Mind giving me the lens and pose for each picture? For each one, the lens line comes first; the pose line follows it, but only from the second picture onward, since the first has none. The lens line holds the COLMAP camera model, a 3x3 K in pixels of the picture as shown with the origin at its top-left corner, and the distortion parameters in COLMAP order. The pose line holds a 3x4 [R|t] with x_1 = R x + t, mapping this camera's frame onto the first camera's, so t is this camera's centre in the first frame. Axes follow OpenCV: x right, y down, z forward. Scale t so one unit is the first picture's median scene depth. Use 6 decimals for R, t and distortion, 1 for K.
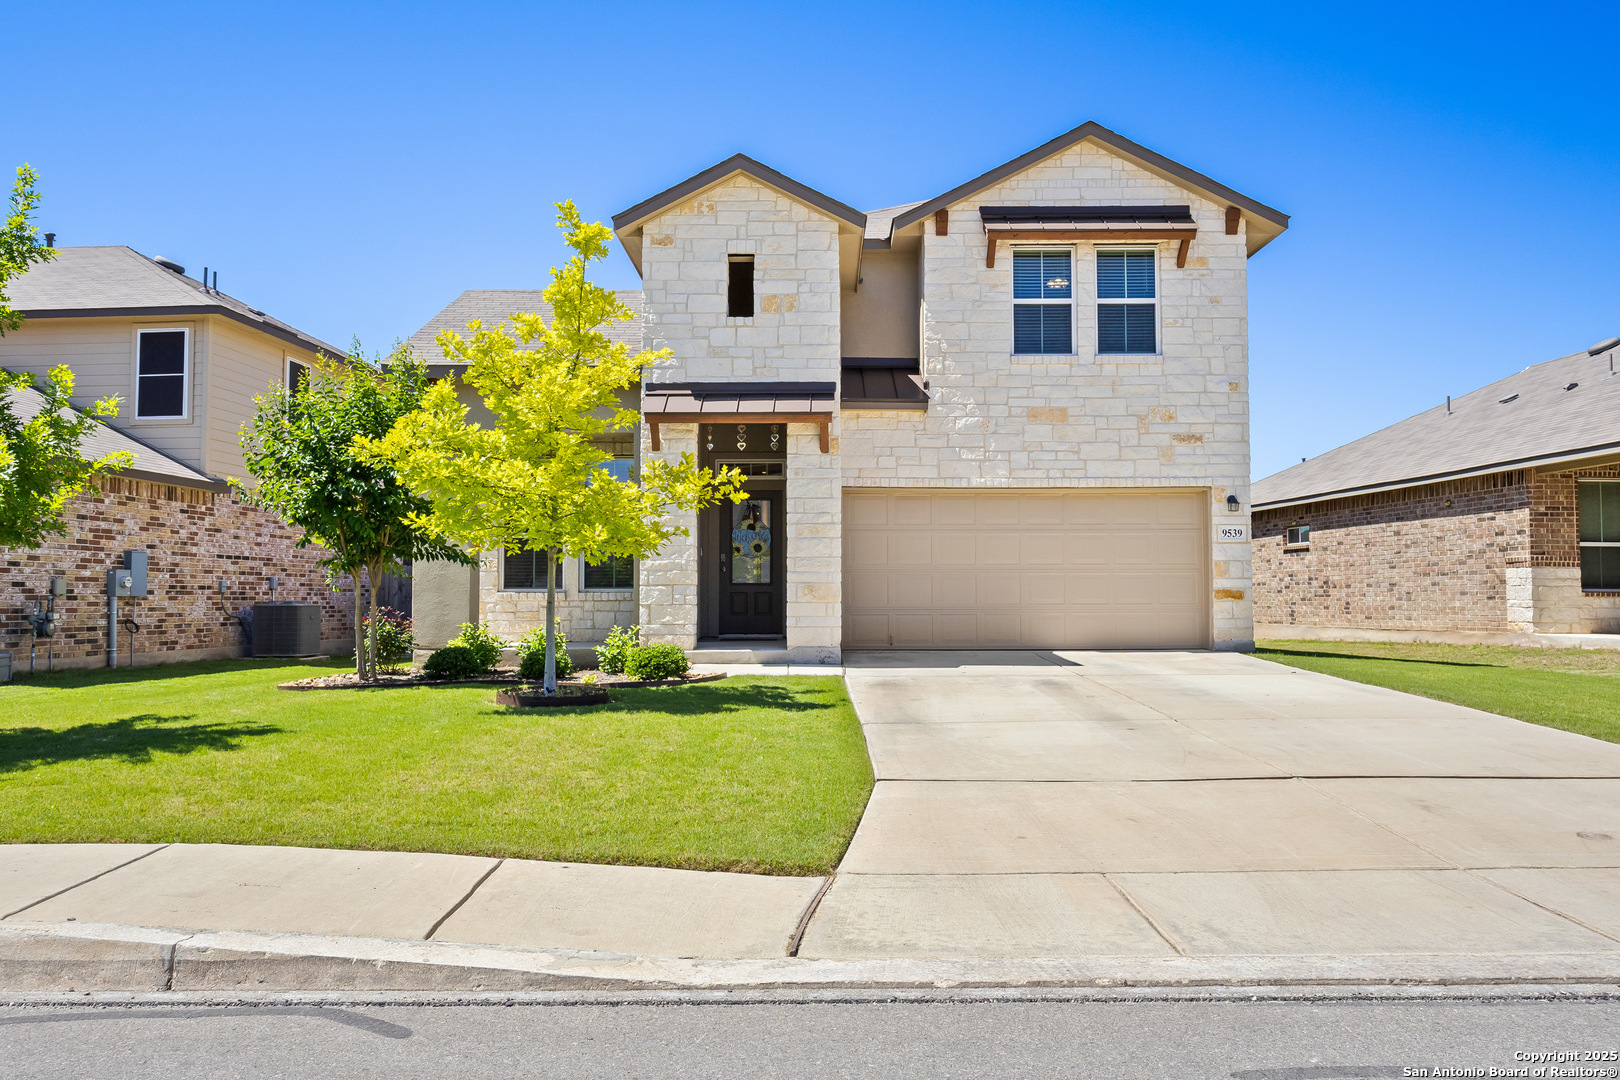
lens RADIAL K [[1239.7, 0, 810.0], [0, 1239.7, 540.0], [0, 0, 1]] dist [0.016014, 0.000715]
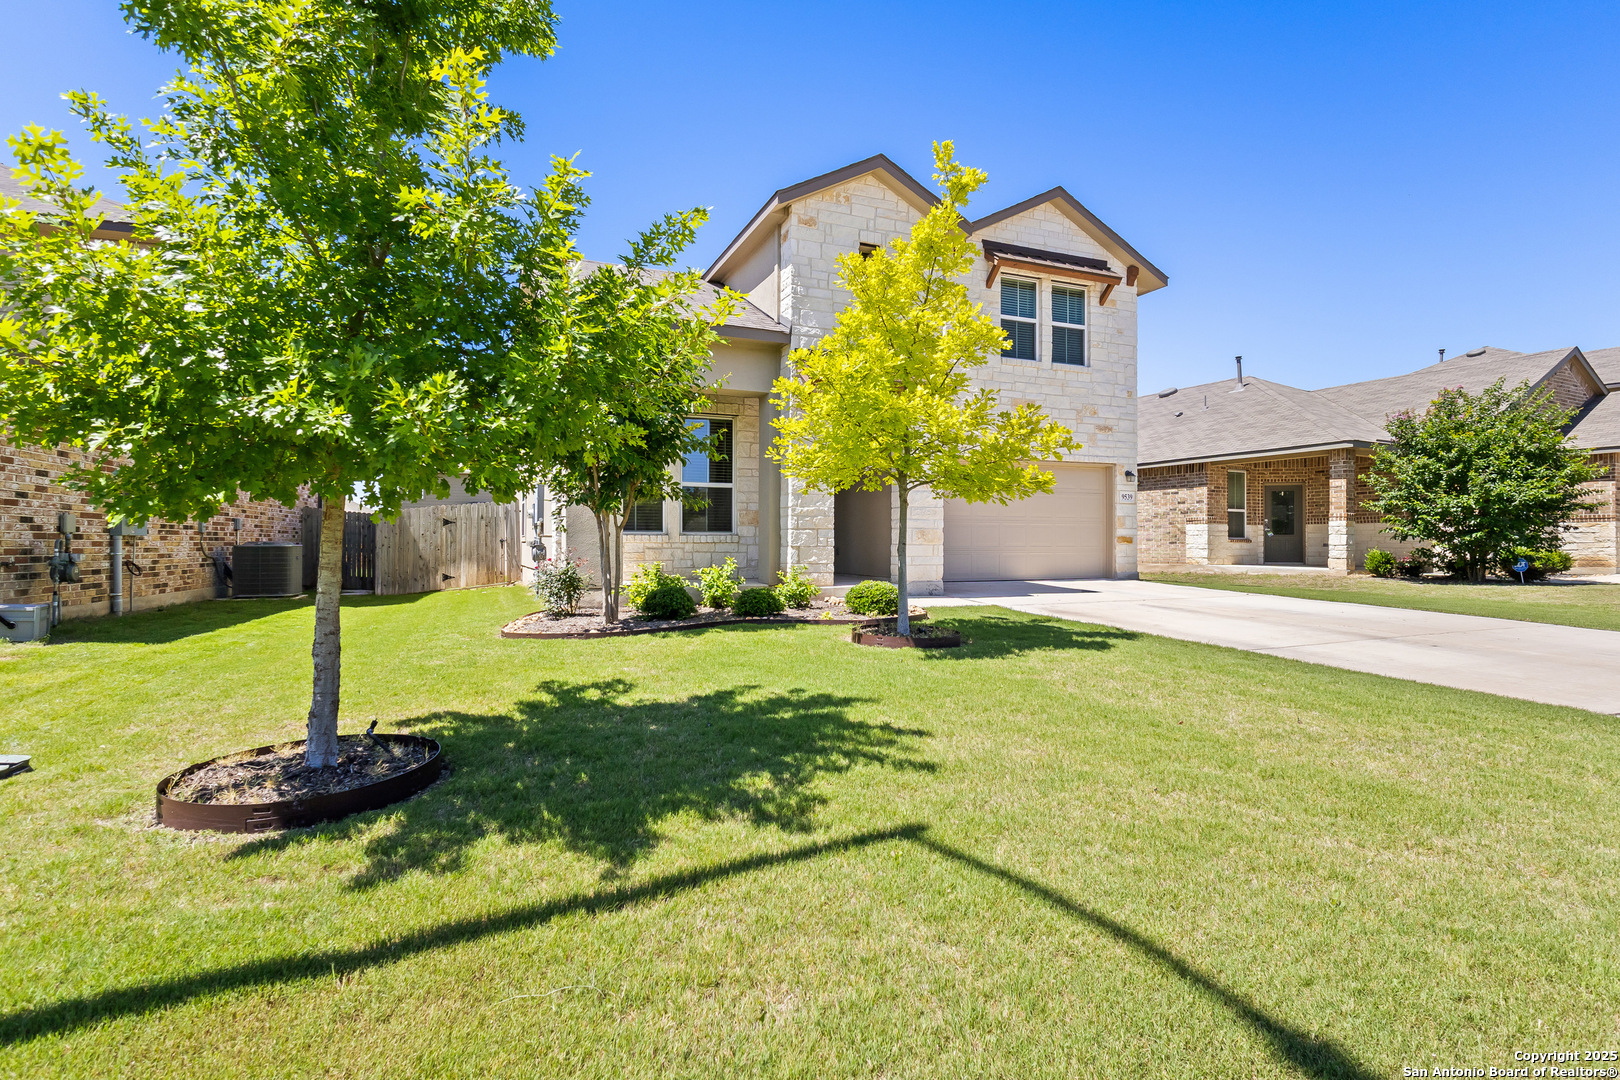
lens RADIAL K [[811.5, 0, 810.0], [0, 811.5, 540.0], [0, 0, 1]] dist [0.017319, 0.000390]
pose [[0.917819, 0.005013, 0.396968, -0.365680], [-0.022379, 0.998984, 0.039127, 0.015413], [-0.396368, -0.044795, 0.916998, 0.281529]]
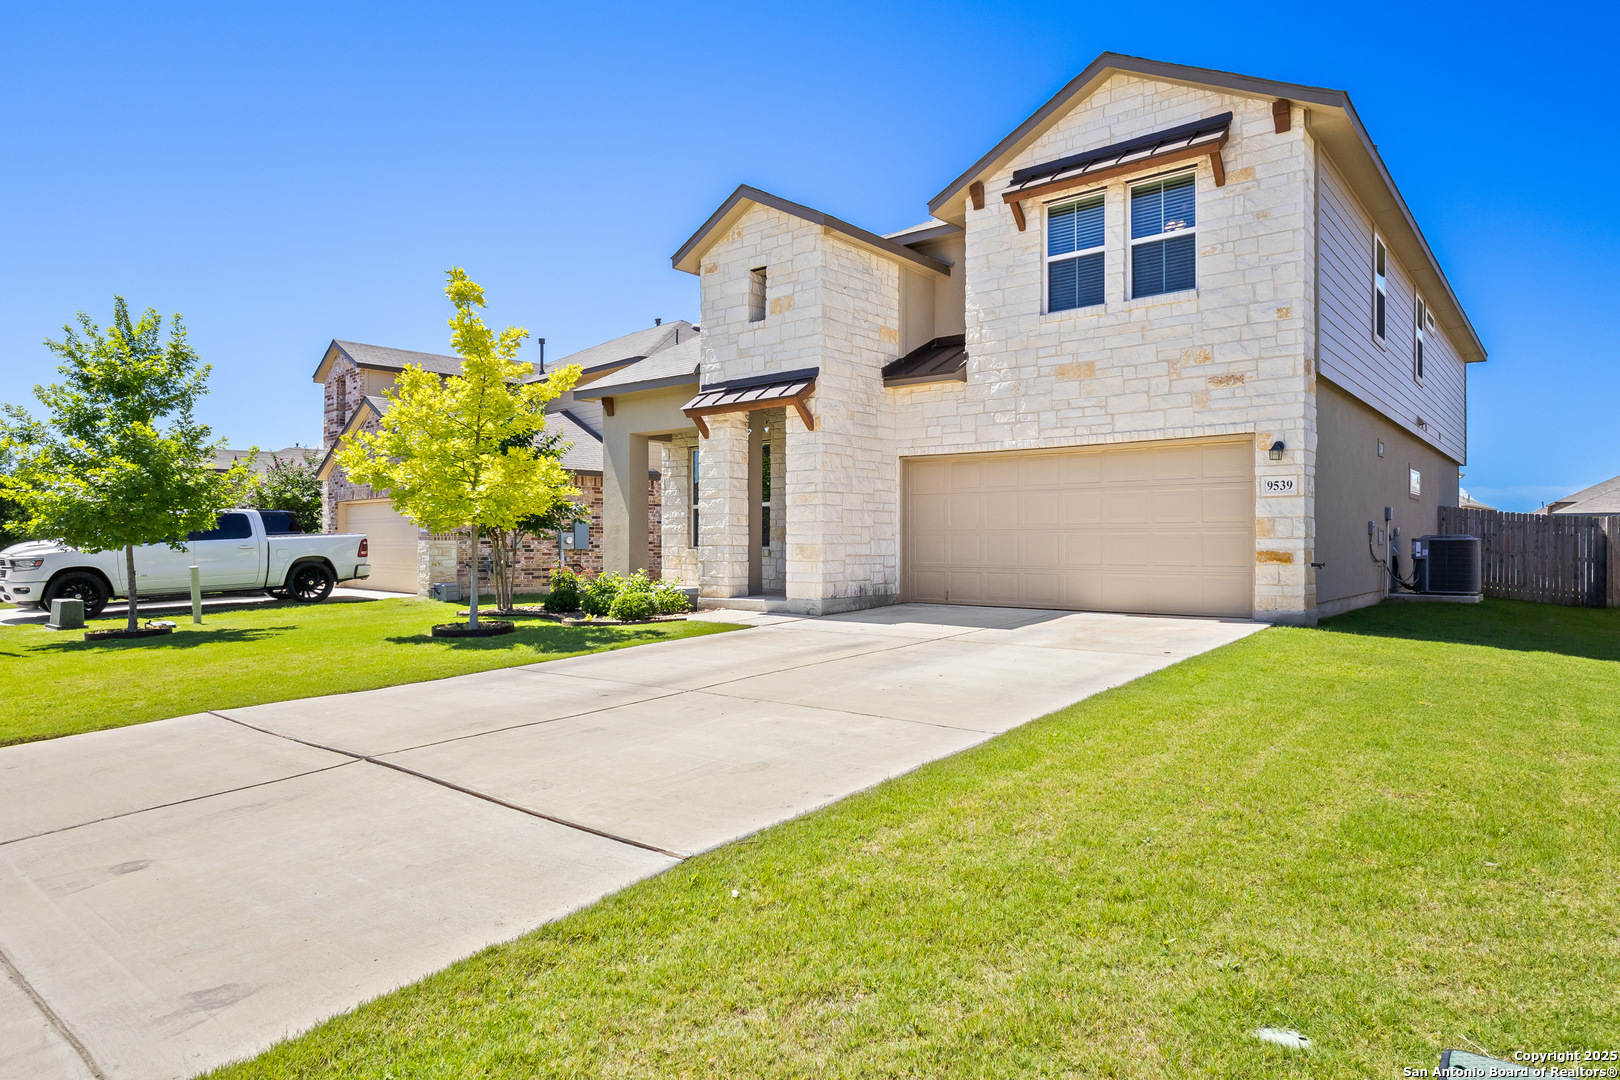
lens RADIAL K [[939.0, 0, 810.0], [0, 939.0, 540.0], [0, 0, 1]] dist [-0.000573, 0.000295]
pose [[0.773607, -0.000173, -0.633666, 0.497447], [0.029271, 0.998942, 0.035463, -0.000355], [0.632990, -0.045983, 0.772793, 0.291038]]
